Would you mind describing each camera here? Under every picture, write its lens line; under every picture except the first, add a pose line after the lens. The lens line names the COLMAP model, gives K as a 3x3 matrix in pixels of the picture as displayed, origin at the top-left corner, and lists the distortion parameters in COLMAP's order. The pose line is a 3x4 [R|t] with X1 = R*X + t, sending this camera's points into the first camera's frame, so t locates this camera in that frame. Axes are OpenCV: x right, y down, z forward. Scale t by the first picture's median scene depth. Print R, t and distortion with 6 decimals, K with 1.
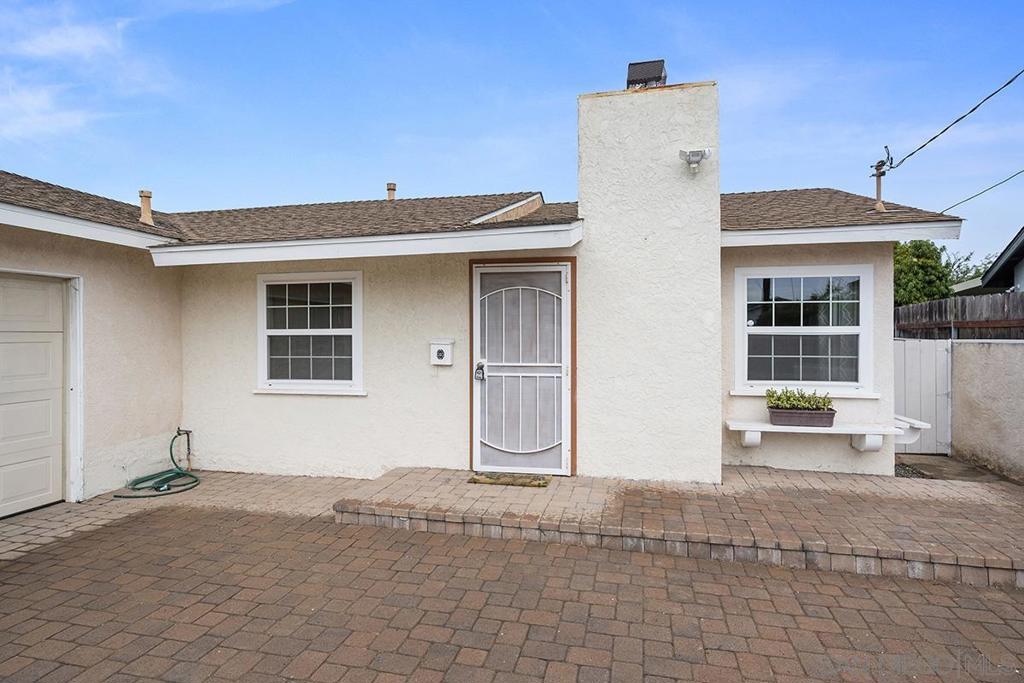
lens RADIAL K [[560.2, 0, 510.2], [0, 560.2, 339.5], [0, 0, 1]] dist [0.001351, -0.000097]
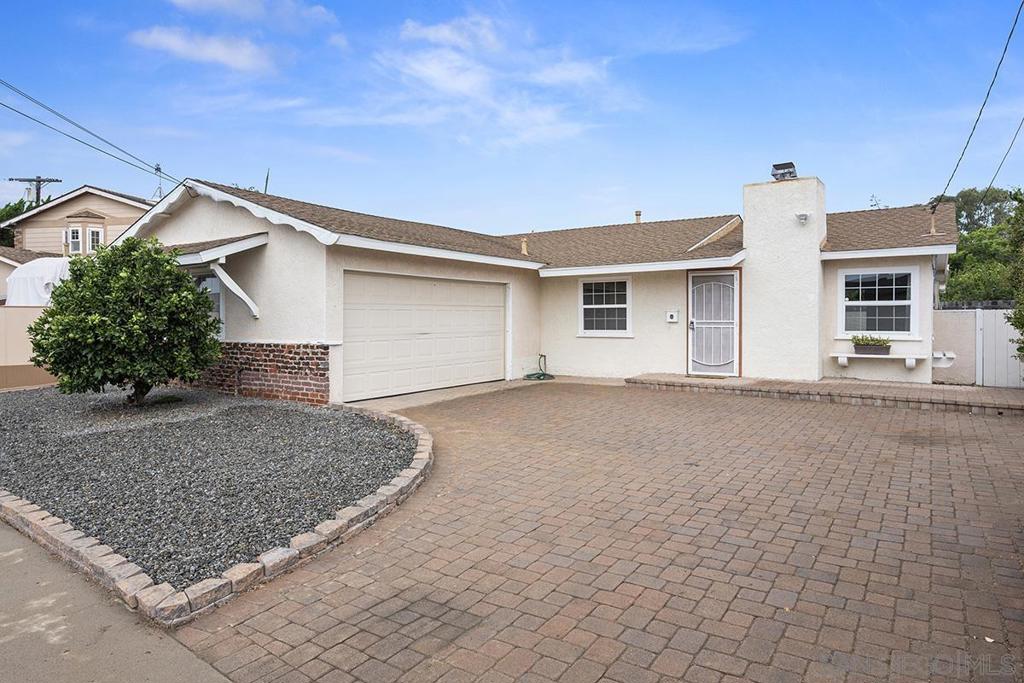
lens RADIAL K [[632.4, 0, 502.7], [0, 632.4, 318.7], [0, 0, 1]] dist [-0.000376, -0.000017]
pose [[0.928509, -0.000284, -0.371309, 0.159288], [-0.001457, 0.999989, -0.004408, 0.045426], [0.371307, 0.004633, 0.928499, -1.367900]]
